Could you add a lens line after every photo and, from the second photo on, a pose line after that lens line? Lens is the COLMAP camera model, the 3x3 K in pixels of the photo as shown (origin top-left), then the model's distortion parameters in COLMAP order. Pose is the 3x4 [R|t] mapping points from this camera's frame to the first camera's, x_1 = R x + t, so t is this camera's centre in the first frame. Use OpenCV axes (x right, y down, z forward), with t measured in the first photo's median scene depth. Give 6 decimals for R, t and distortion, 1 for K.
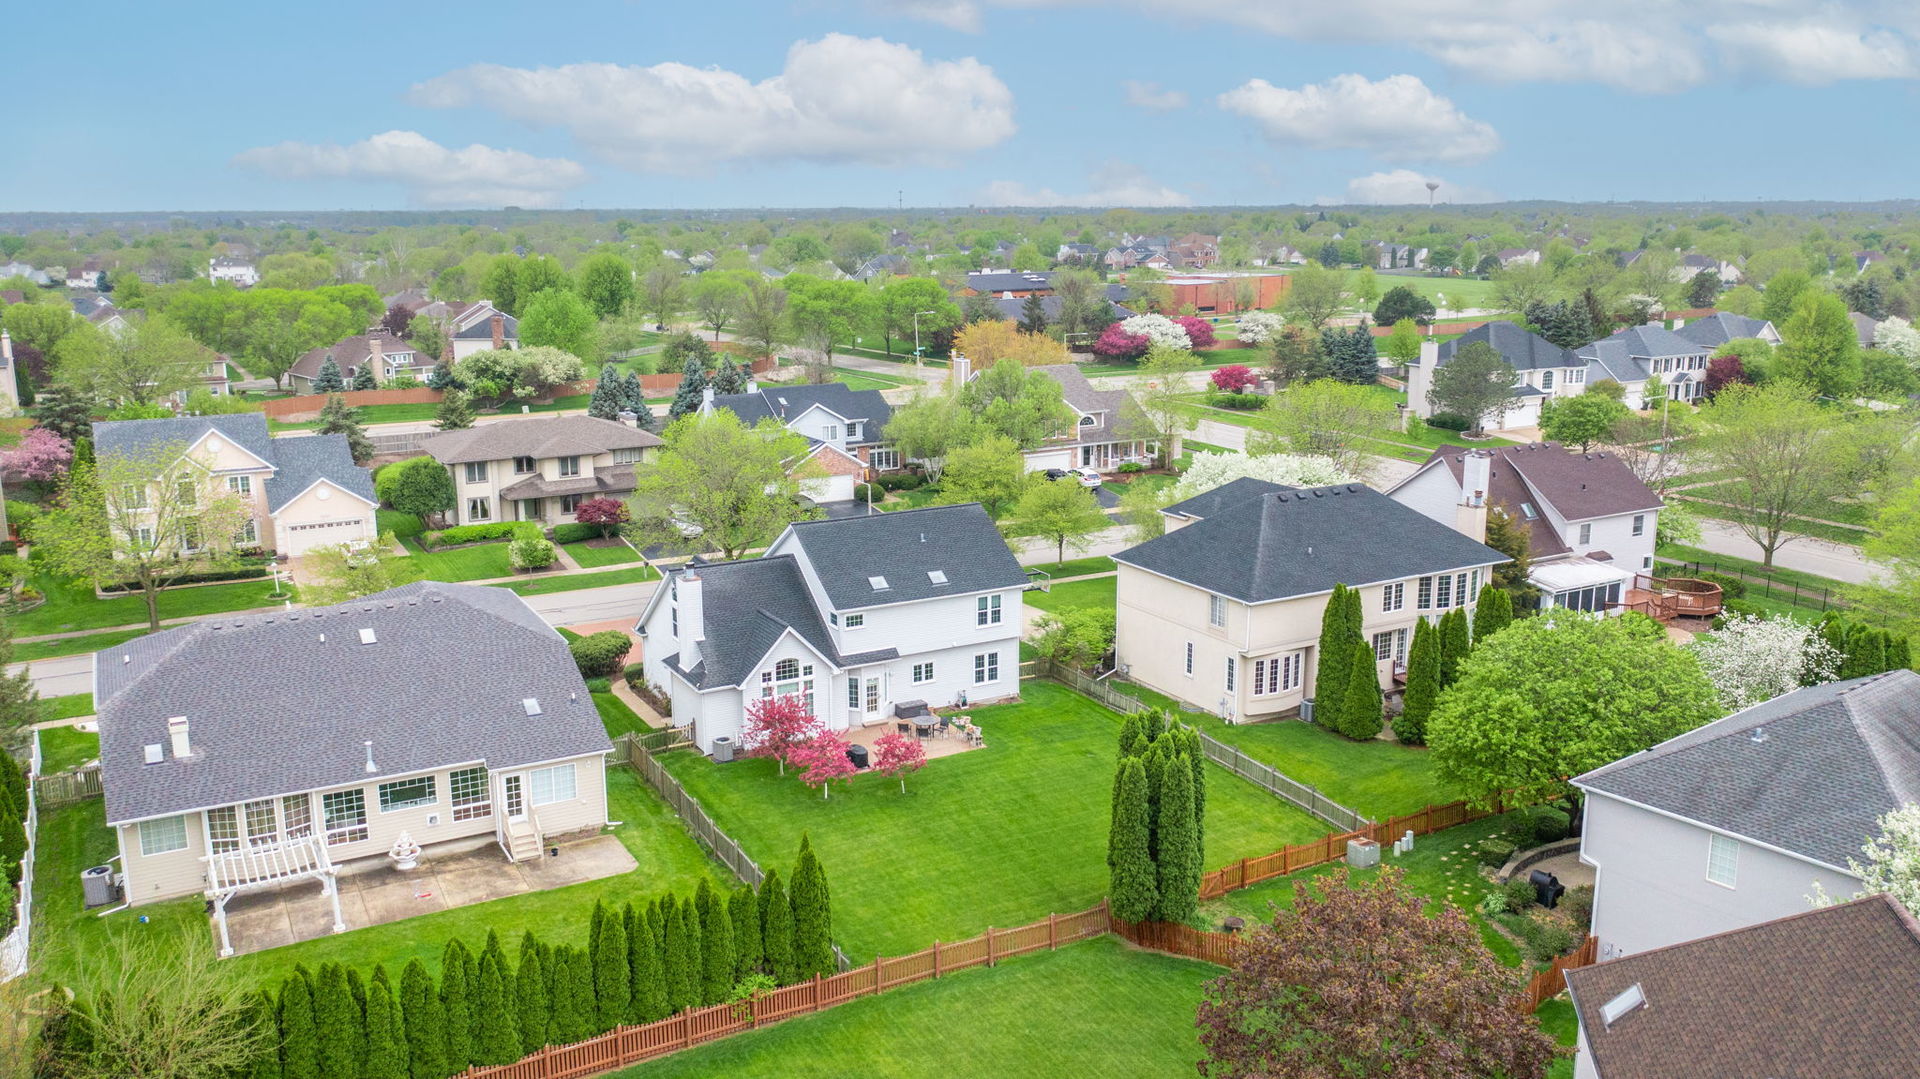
lens RADIAL K [[1500.1, 0, 950.6], [0, 1500.1, 526.9], [0, 0, 1]] dist [-0.012162, 0.002458]
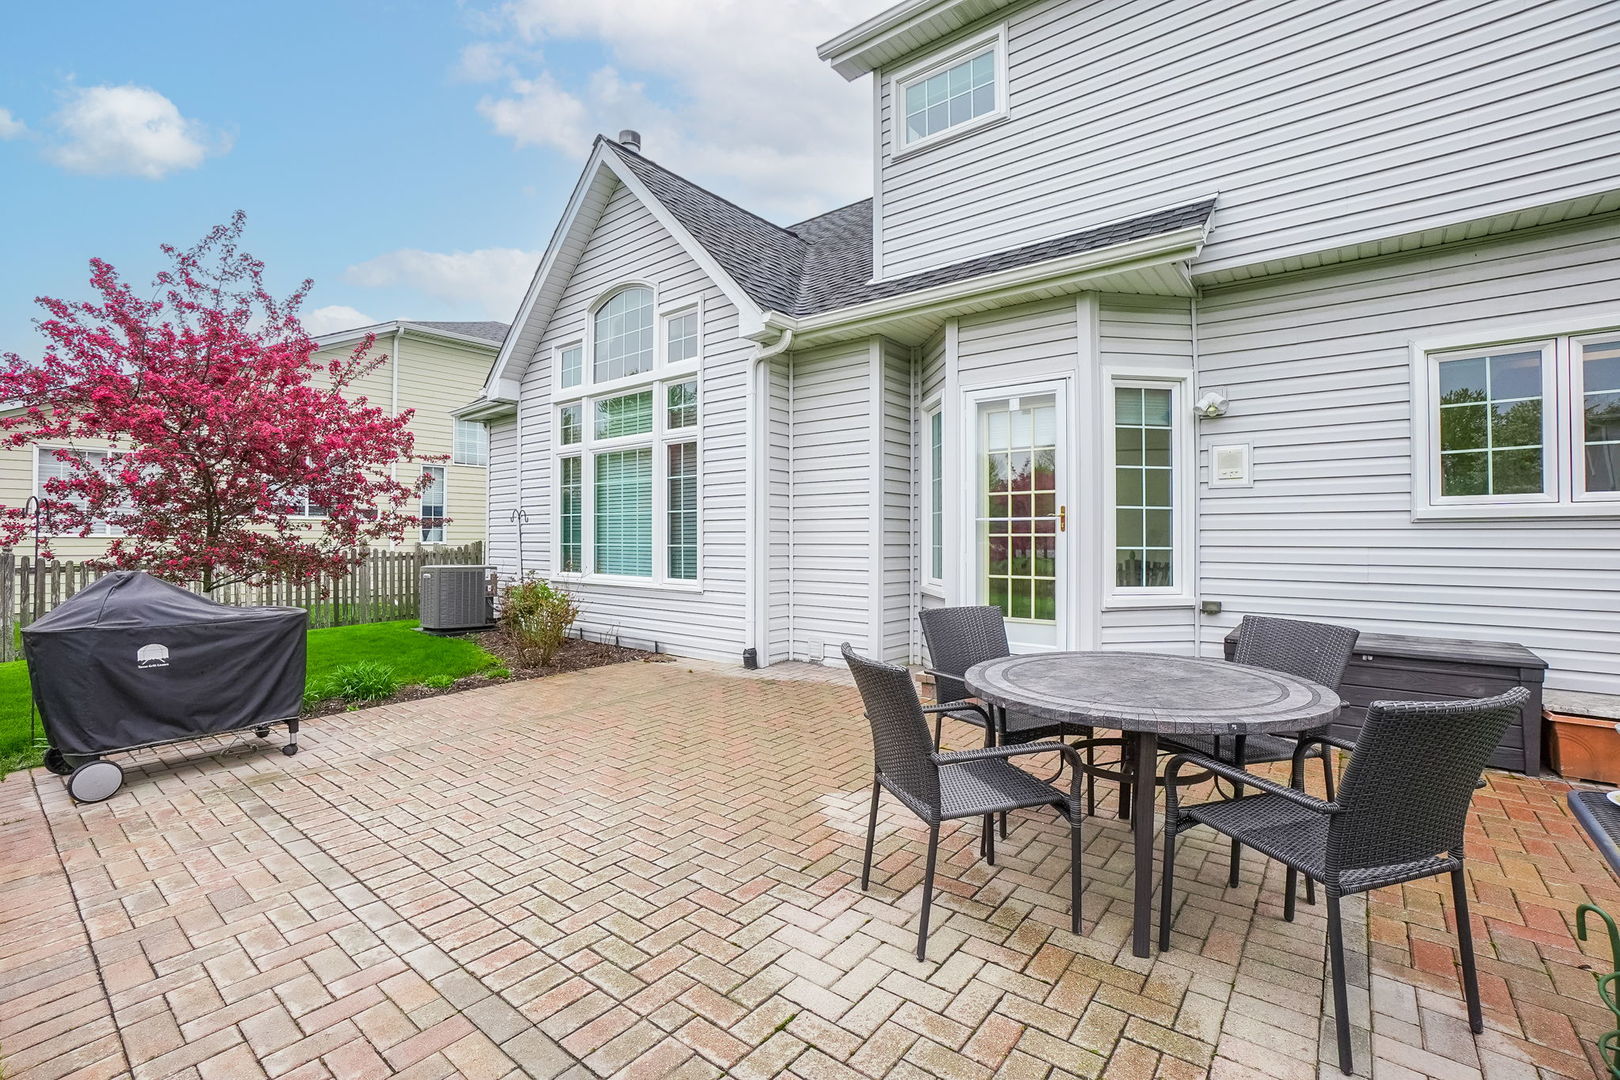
lens RADIAL K [[711.0, 0, 783.8], [0, 711.0, 521.9], [0, 0, 1]] dist [-0.034547, 0.000500]
pose [[0.356710, -0.017589, -0.934050, 0.011039], [-0.197929, 0.975702, -0.093962, 0.125866], [0.913007, 0.218393, 0.344561, 0.949814]]
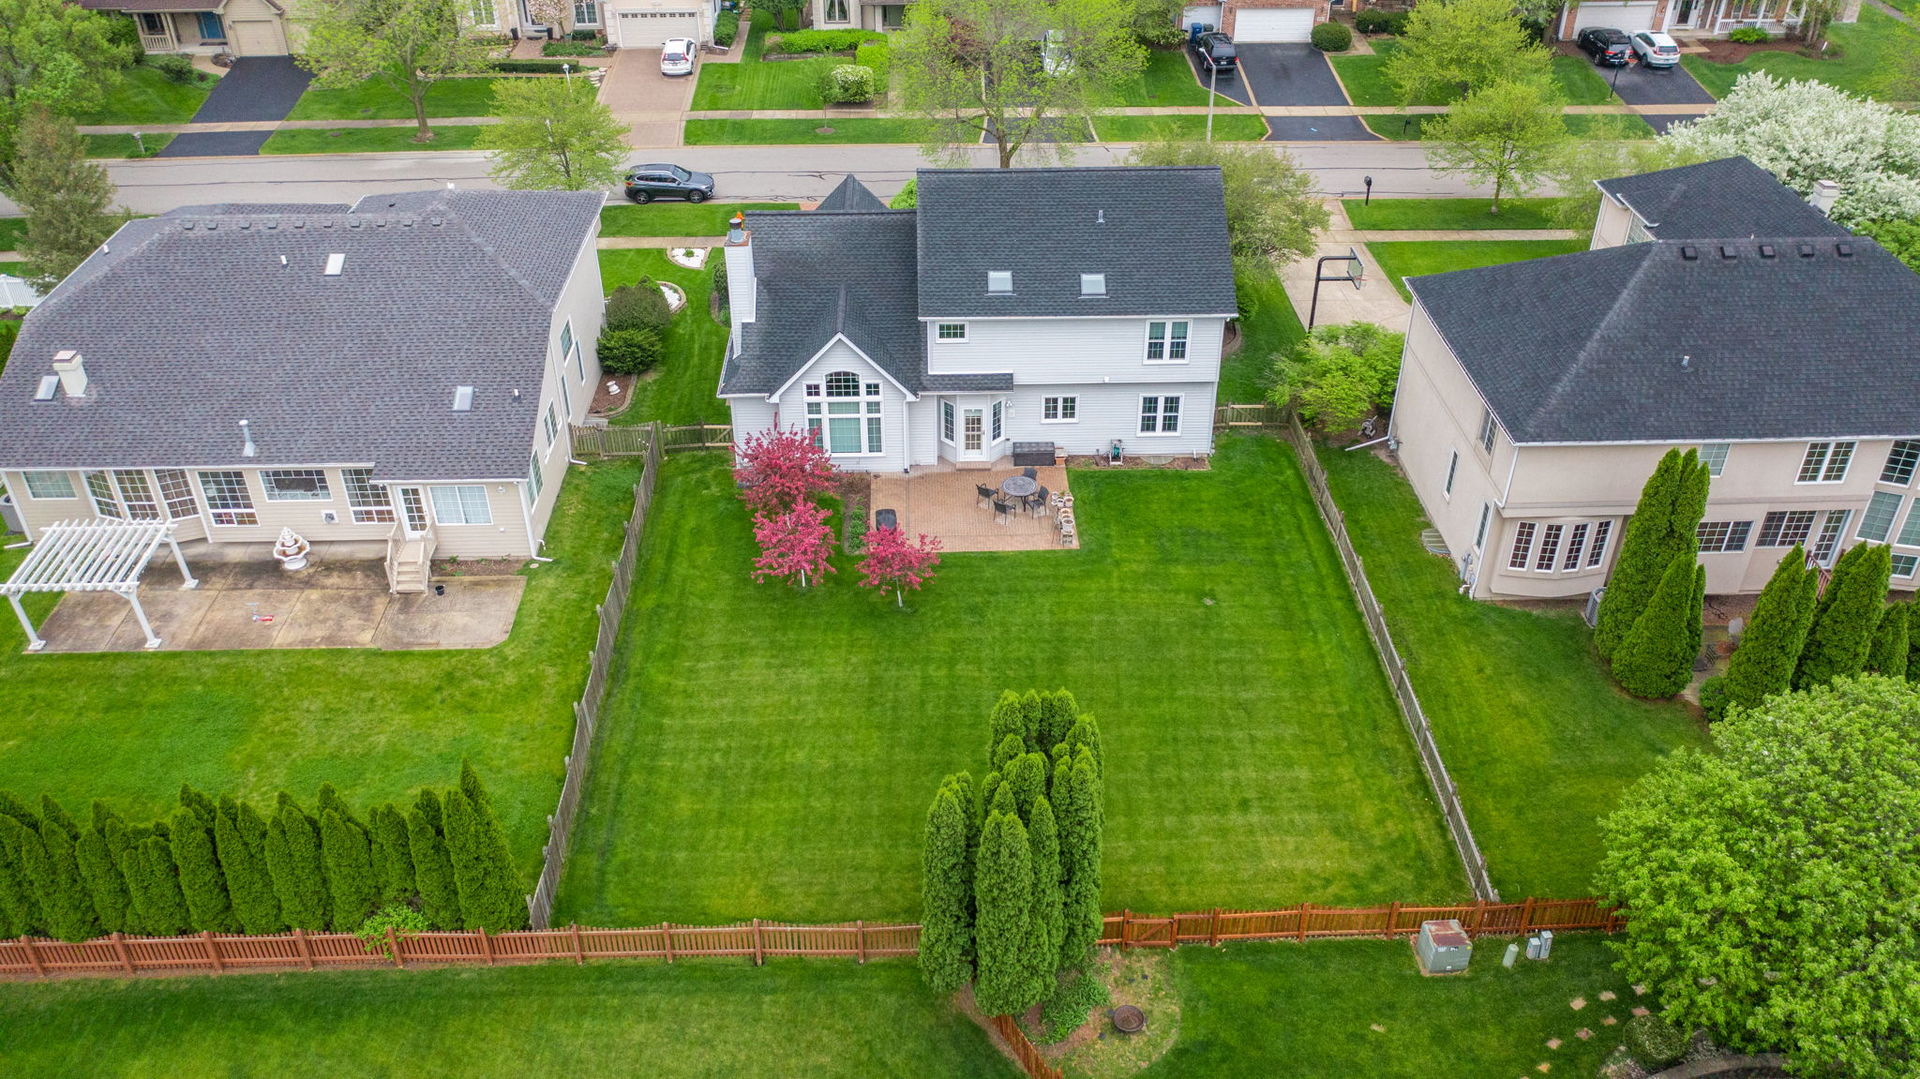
lens RADIAL K [[1500.1, 0, 950.6], [0, 1500.1, 526.9], [0, 0, 1]] dist [-0.012162, 0.002458]
pose [[0.885270, 0.259673, -0.385833, 0.235210], [-0.097195, 0.914590, 0.392528, -0.132730], [0.454808, -0.309992, 0.834898, 0.363511]]
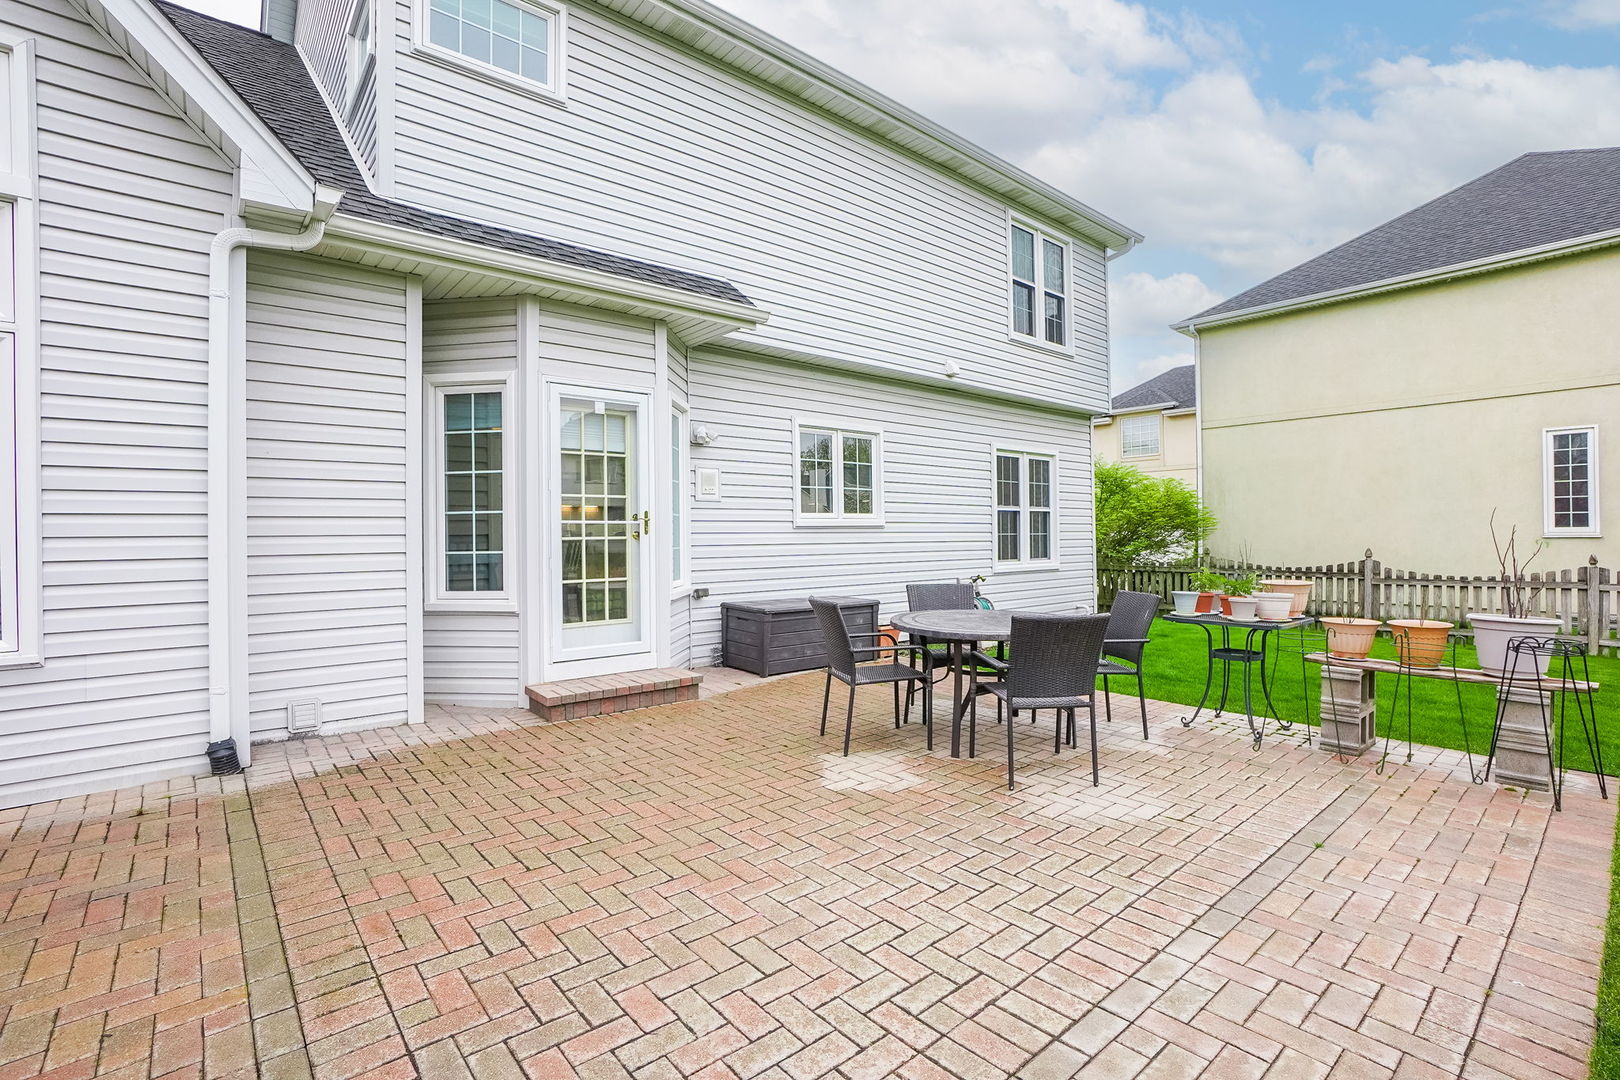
lens RADIAL K [[736.7, 0, 803.1], [0, 736.7, 532.0], [0, 0, 1]] dist [-0.042810, 0.000403]
pose [[0.984509, -0.008908, 0.175110, -0.043982], [0.046476, 0.976242, -0.211638, 0.132278], [-0.169065, 0.216498, 0.961533, 0.919097]]
